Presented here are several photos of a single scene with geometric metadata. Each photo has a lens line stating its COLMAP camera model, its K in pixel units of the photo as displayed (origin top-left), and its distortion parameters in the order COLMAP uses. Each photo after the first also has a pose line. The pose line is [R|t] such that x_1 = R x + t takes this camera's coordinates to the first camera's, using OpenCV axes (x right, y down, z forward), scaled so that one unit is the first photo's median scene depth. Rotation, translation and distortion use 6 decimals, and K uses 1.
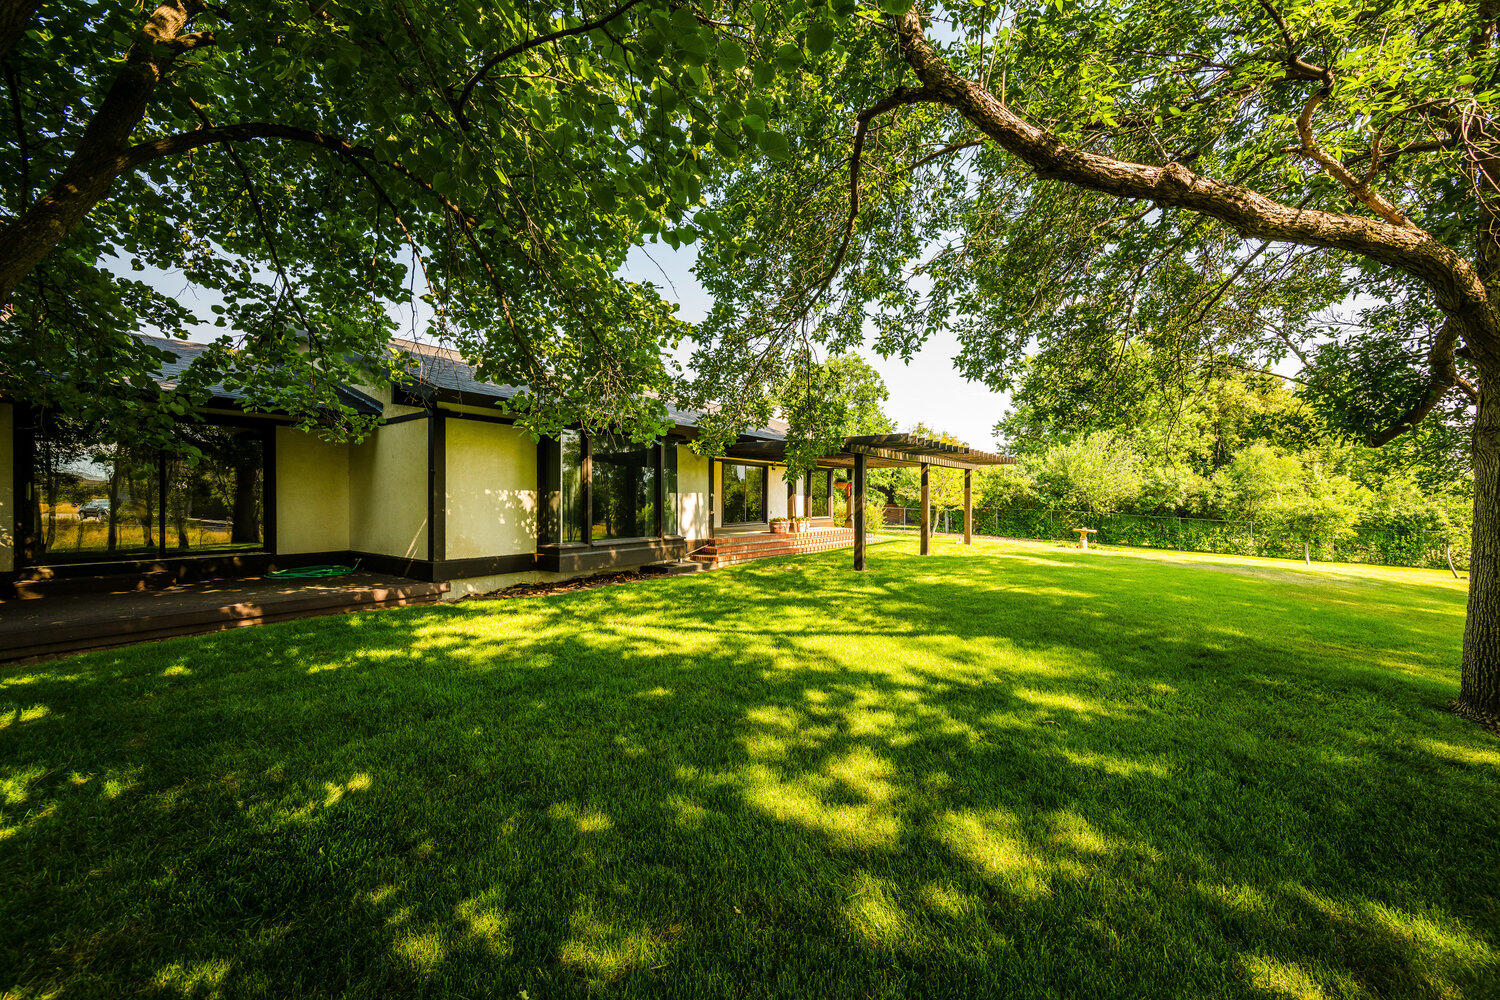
lens RADIAL K [[584.8, 0, 749.6], [0, 584.8, 502.3], [0, 0, 1]] dist [0.001473, -0.000859]
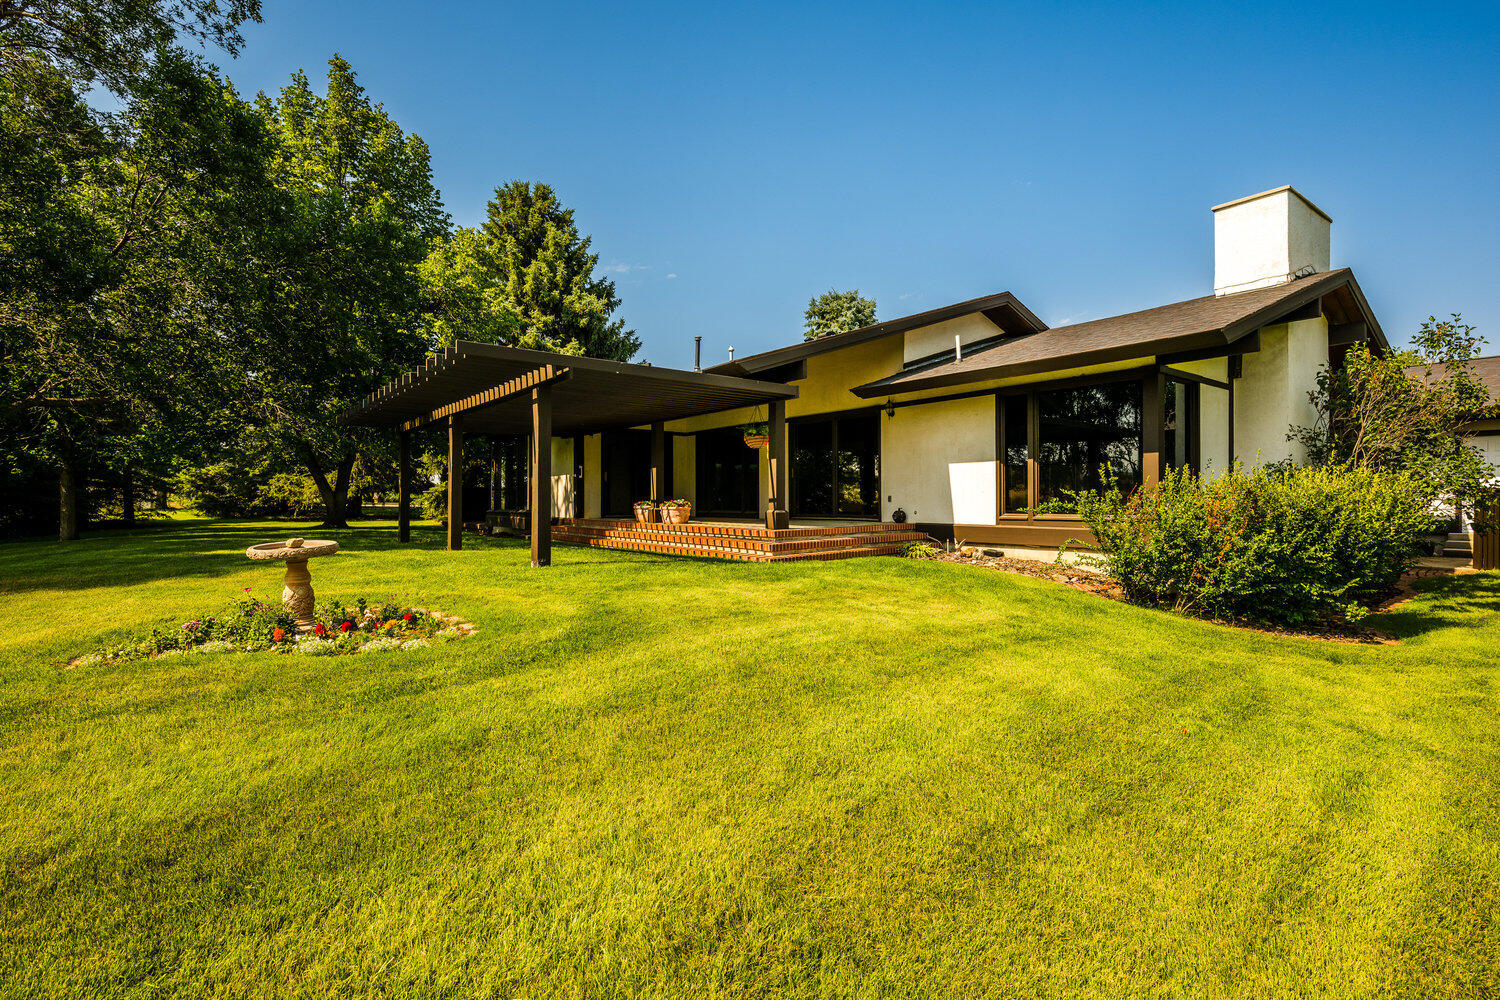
lens RADIAL K [[719.1, 0, 749.3], [0, 719.1, 499.2], [0, 0, 1]] dist [-0.001972, 0.000919]
pose [[-0.286145, -0.005297, -0.958172, 1.459827], [-0.000031, 0.999985, -0.005519, 0.046613], [0.958186, -0.001550, -0.286141, 2.291732]]
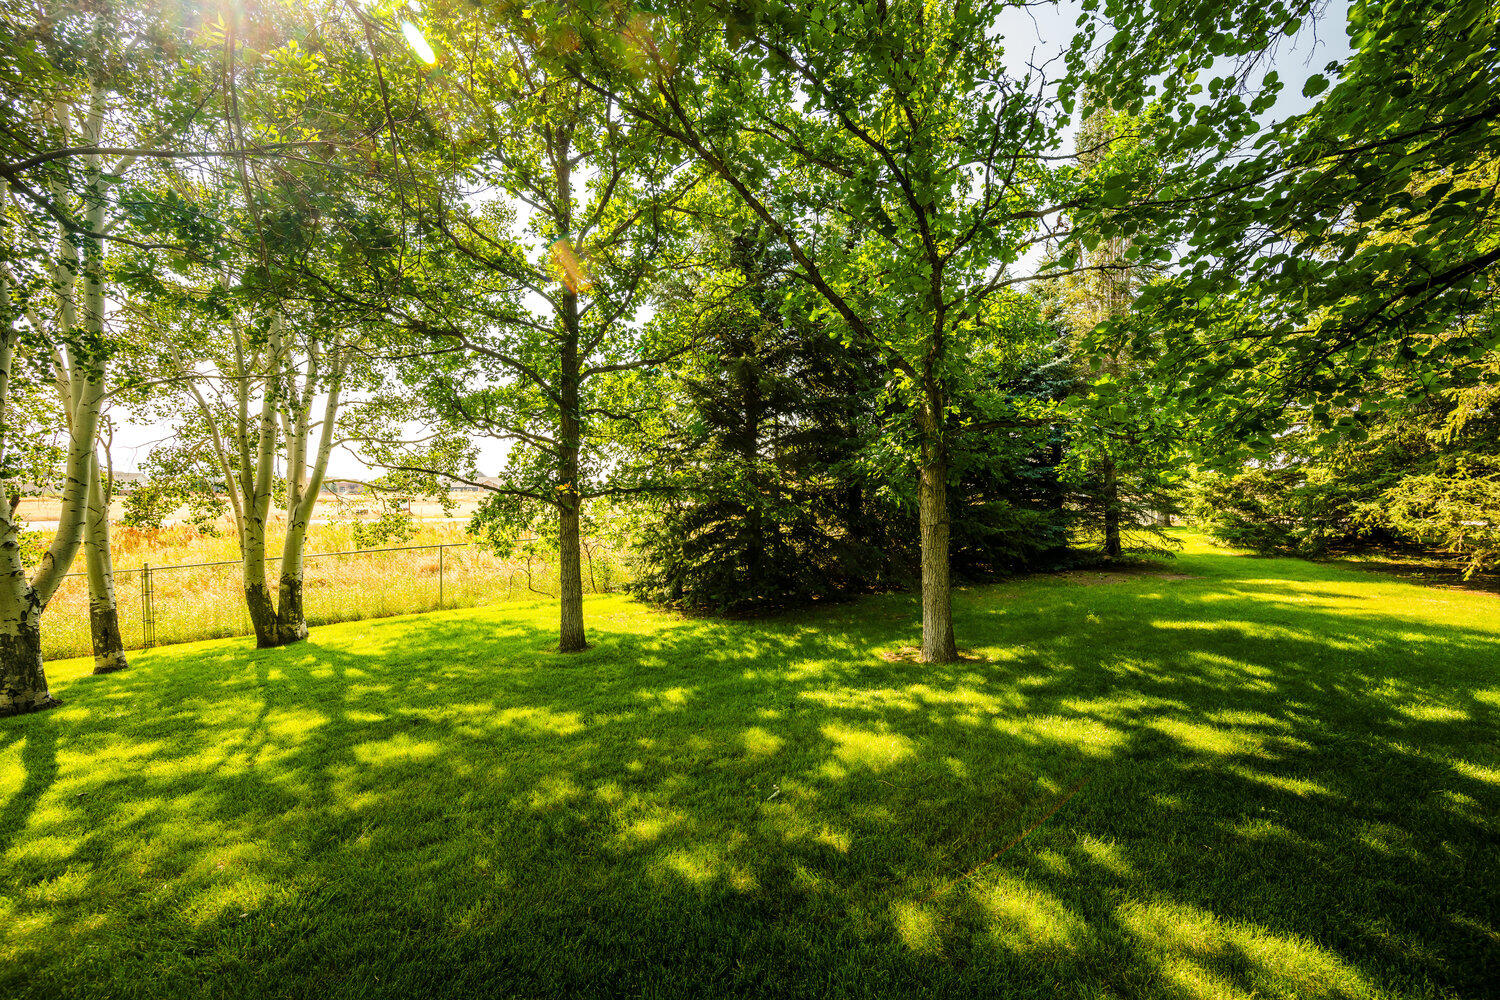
lens RADIAL K [[584.8, 0, 751.7], [0, 584.8, 500.8], [0, 0, 1]] dist [0.001473, -0.000859]
pose [[-0.999804, -0.000236, 0.019796, 0.229672], [-0.000296, 0.999995, -0.003044, -0.032864], [-0.019795, -0.003049, -0.999799, 0.484911]]
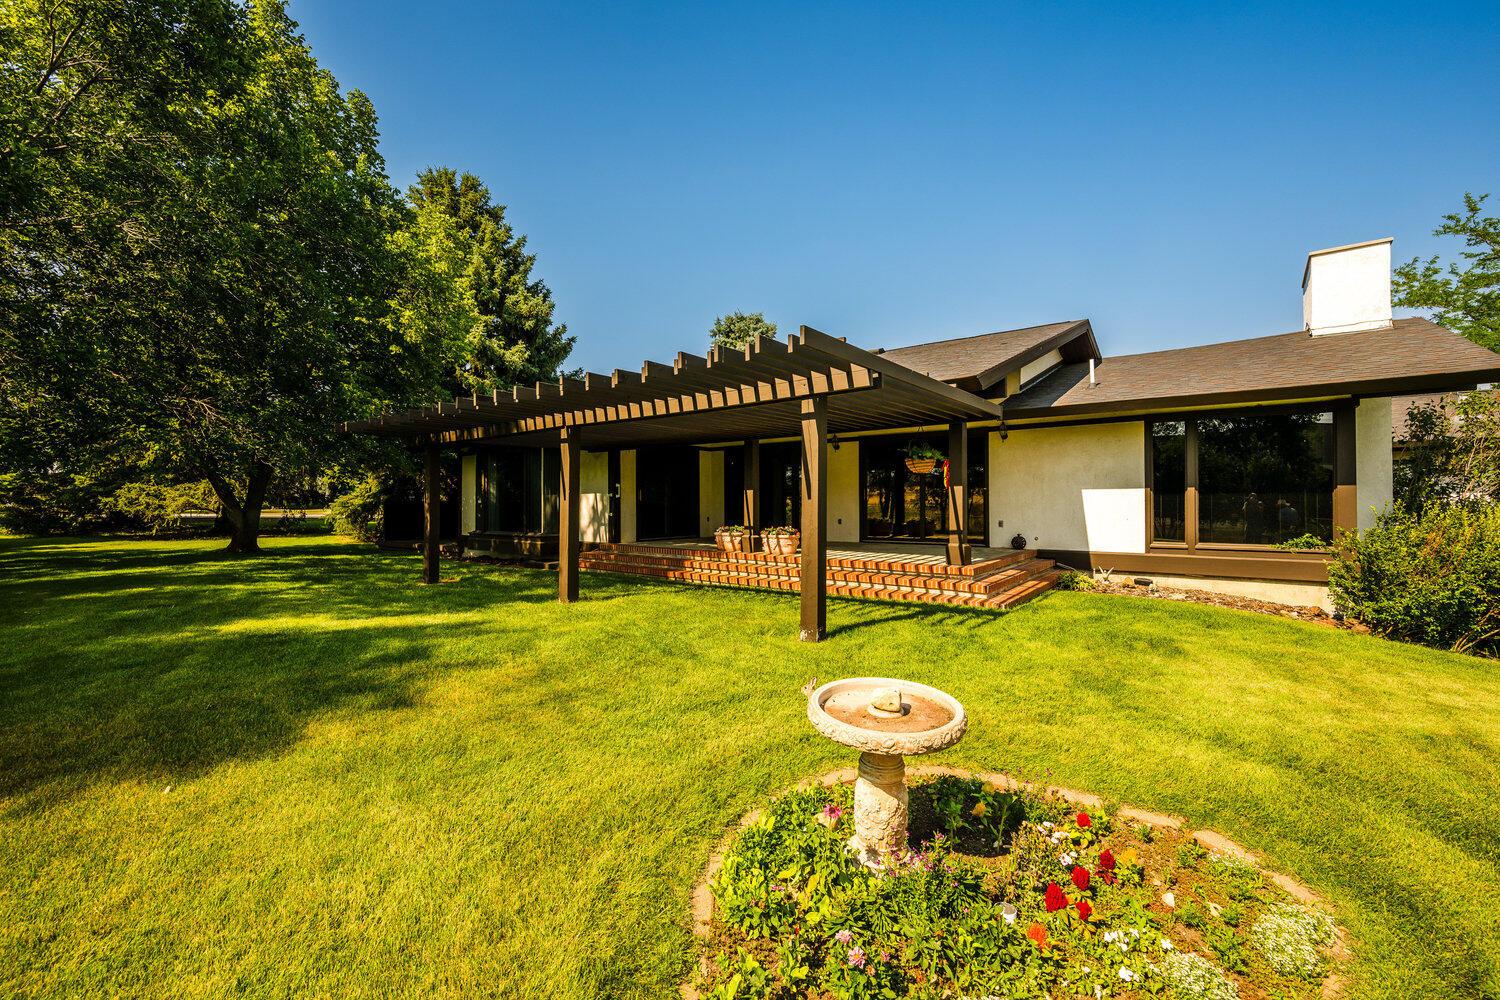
lens RADIAL K [[639.1, 0, 755.0], [0, 639.1, 501.4], [0, 0, 1]] dist [-0.001926, -0.000011]
pose [[-0.033658, -0.003290, -0.999428, 1.269533], [0.003873, 0.999987, -0.003422, -0.000208], [0.999426, -0.003986, -0.033644, 1.743392]]
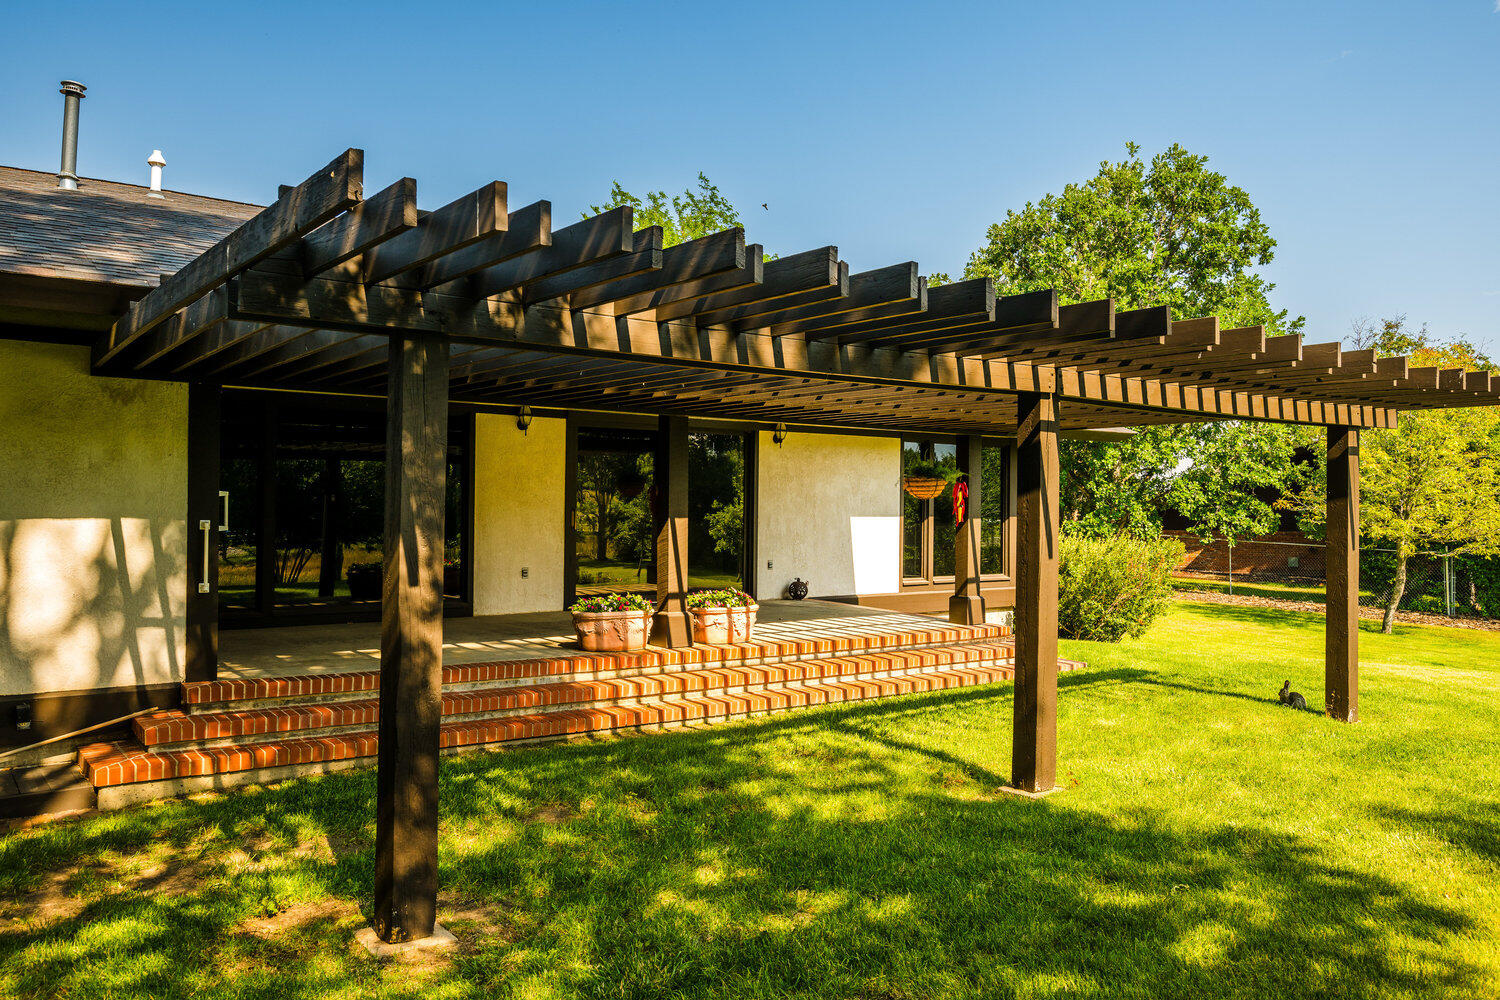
lens RADIAL K [[1096.3, 0, 746.7], [0, 1096.3, 501.6], [0, 0, 1]] dist [-0.008628, 0.008566]
pose [[0.953748, 0.011549, -0.300384, 0.468984], [-0.013837, 0.999889, -0.005488, -0.033486], [0.300288, 0.009390, 0.953802, 0.807783]]
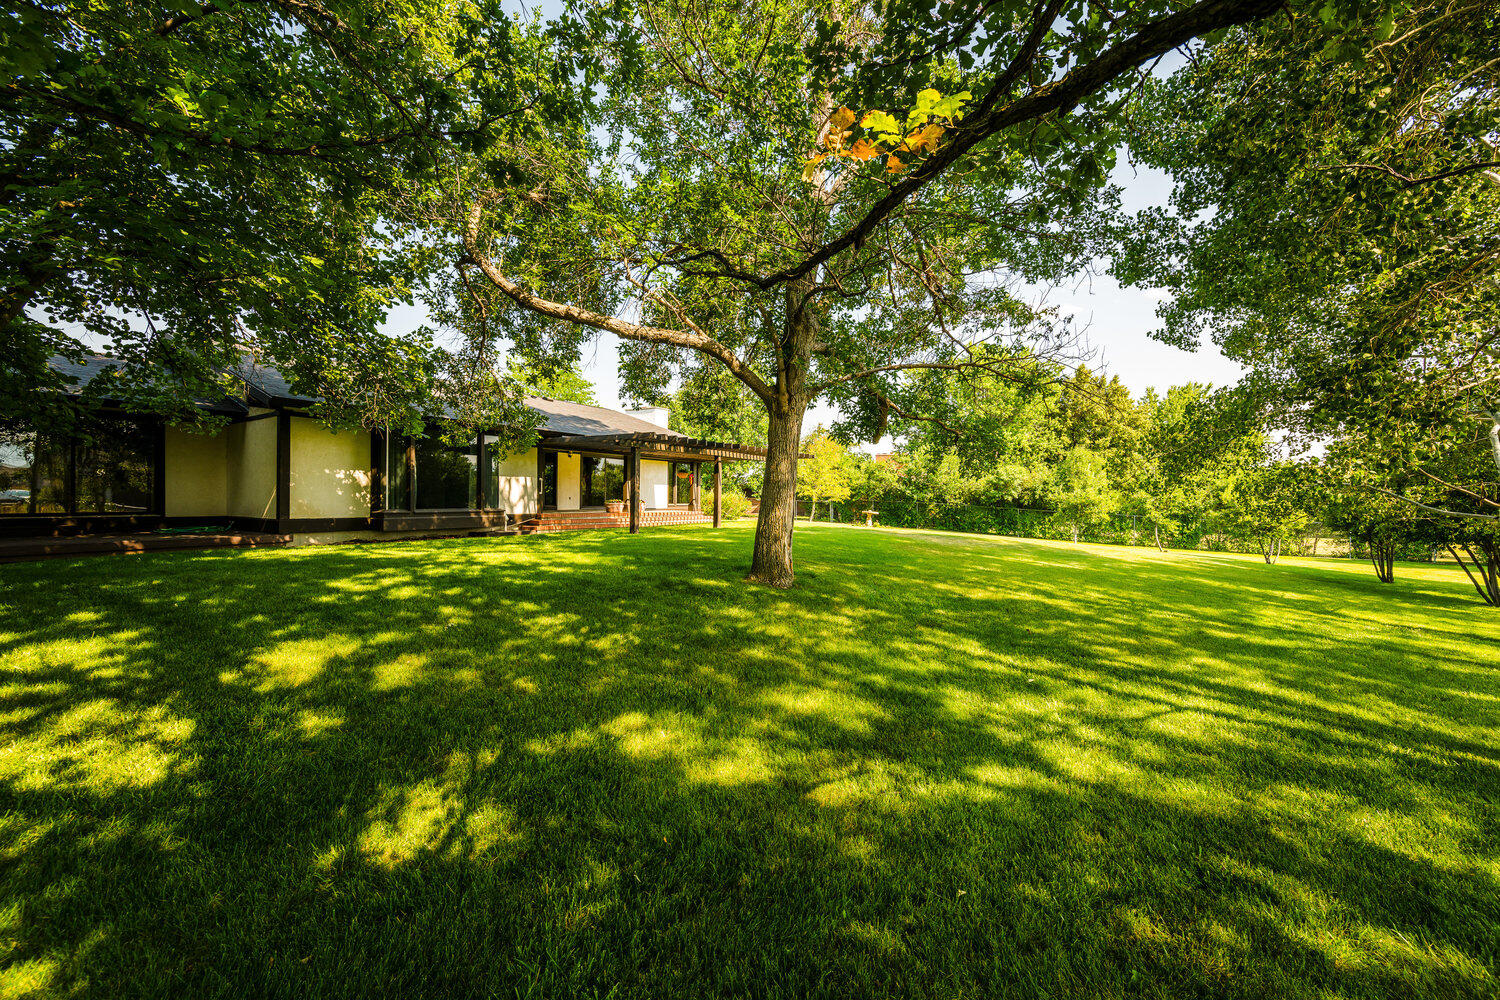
lens RADIAL K [[584.8, 0, 751.3], [0, 584.8, 503.1], [0, 0, 1]] dist [0.001473, -0.000859]
pose [[0.998143, 0.004625, 0.060740, 0.437027], [-0.004827, 0.999983, 0.003183, 0.045353], [-0.060724, -0.003470, 0.998149, -0.407685]]
